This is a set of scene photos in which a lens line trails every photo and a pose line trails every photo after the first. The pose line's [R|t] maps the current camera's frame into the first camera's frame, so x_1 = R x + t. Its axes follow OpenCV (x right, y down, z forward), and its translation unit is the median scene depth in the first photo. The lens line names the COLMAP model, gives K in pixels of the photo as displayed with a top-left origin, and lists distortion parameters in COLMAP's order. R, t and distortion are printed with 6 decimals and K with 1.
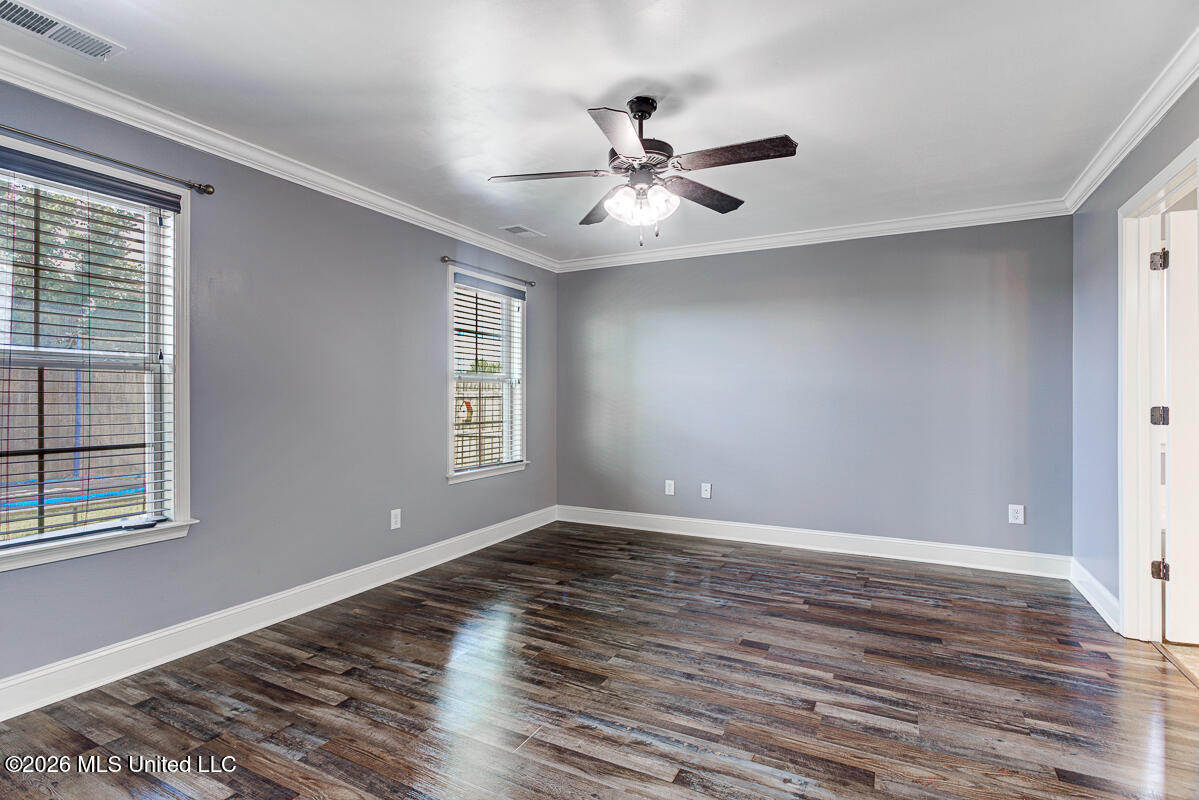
lens RADIAL K [[587.0, 0, 599.5], [0, 587.0, 400.0], [0, 0, 1]] dist [-0.000125, 0.000016]
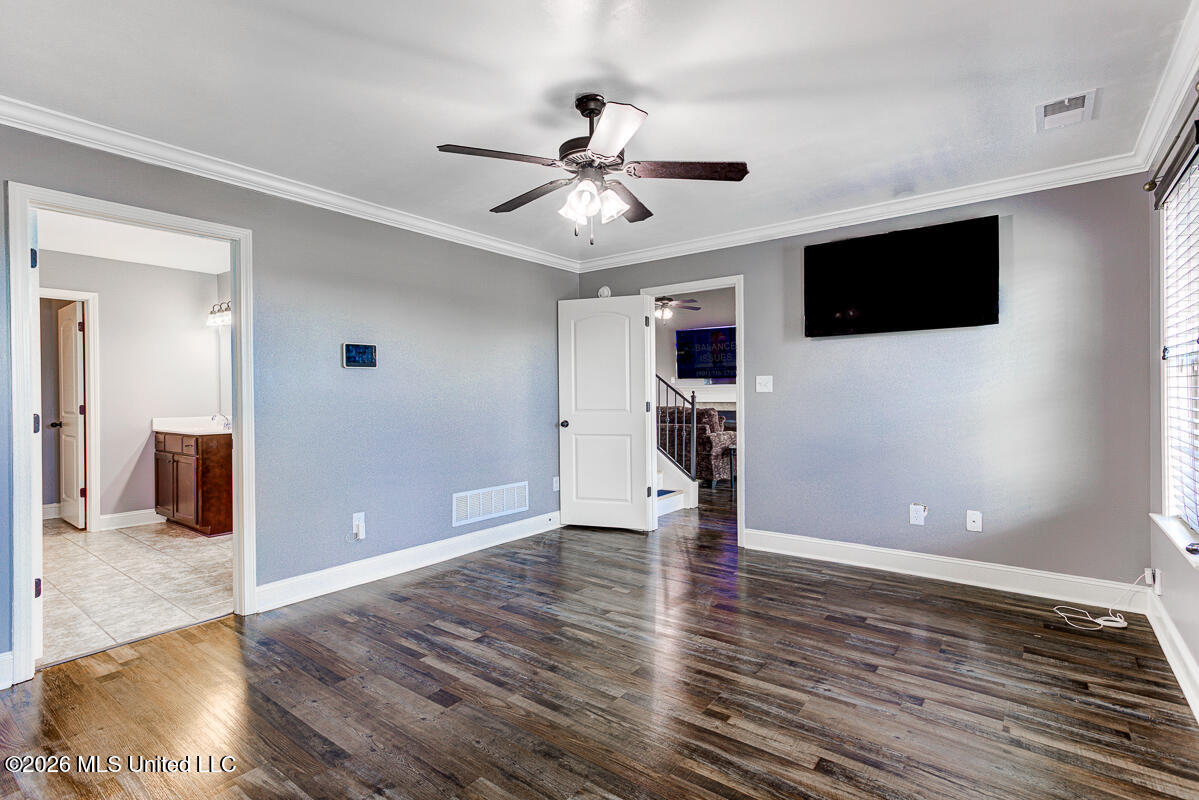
lens RADIAL K [[582.2, 0, 599.5], [0, 582.2, 400.0], [0, 0, 1]] dist [0.001289, 0.000268]
pose [[-0.985720, 0.010817, 0.168044, -0.110668], [0.013112, 0.999835, 0.012551, -0.012169], [-0.167880, 0.014575, -0.985700, 2.106212]]
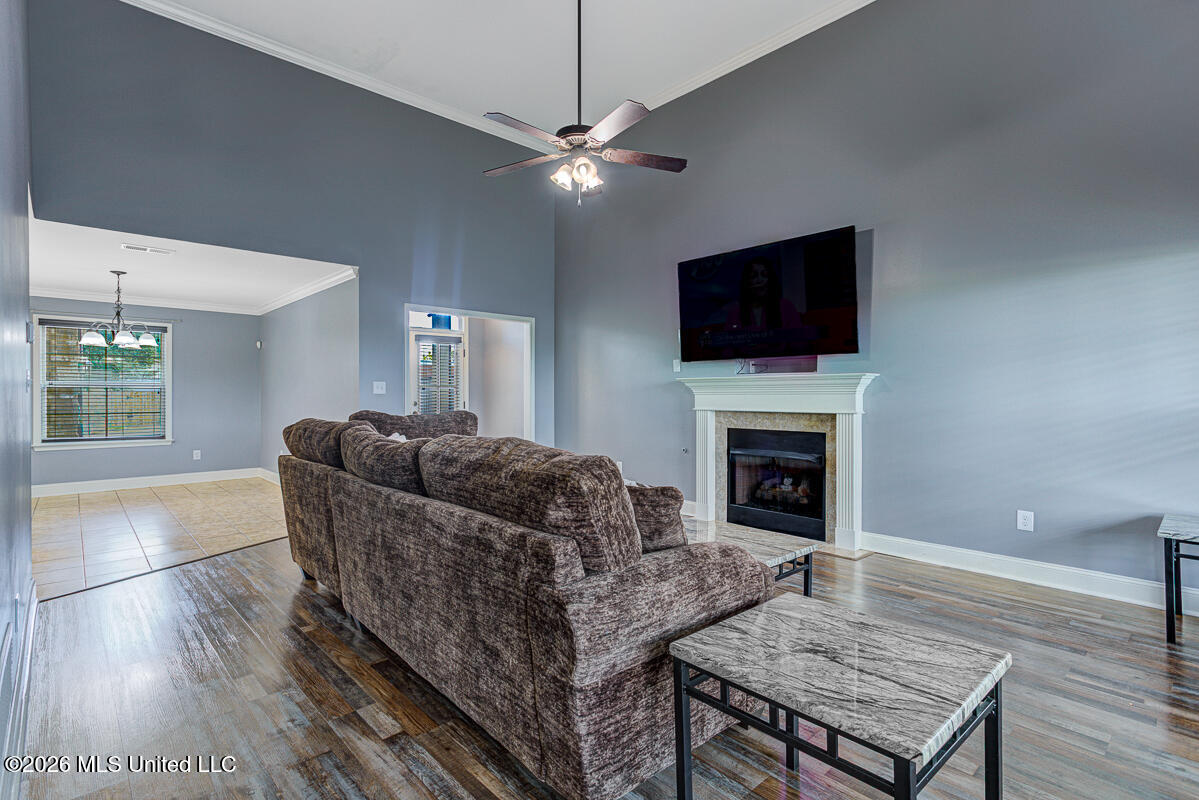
lens RADIAL K [[582.2, 0, 599.5], [0, 582.2, 400.0], [0, 0, 1]] dist [0.001289, 0.000268]
pose [[-0.939493, 0.006061, 0.342513, -0.127970], [0.009954, 0.999904, 0.009610, -0.011151], [-0.342422, 0.012438, -0.939464, 1.961313]]
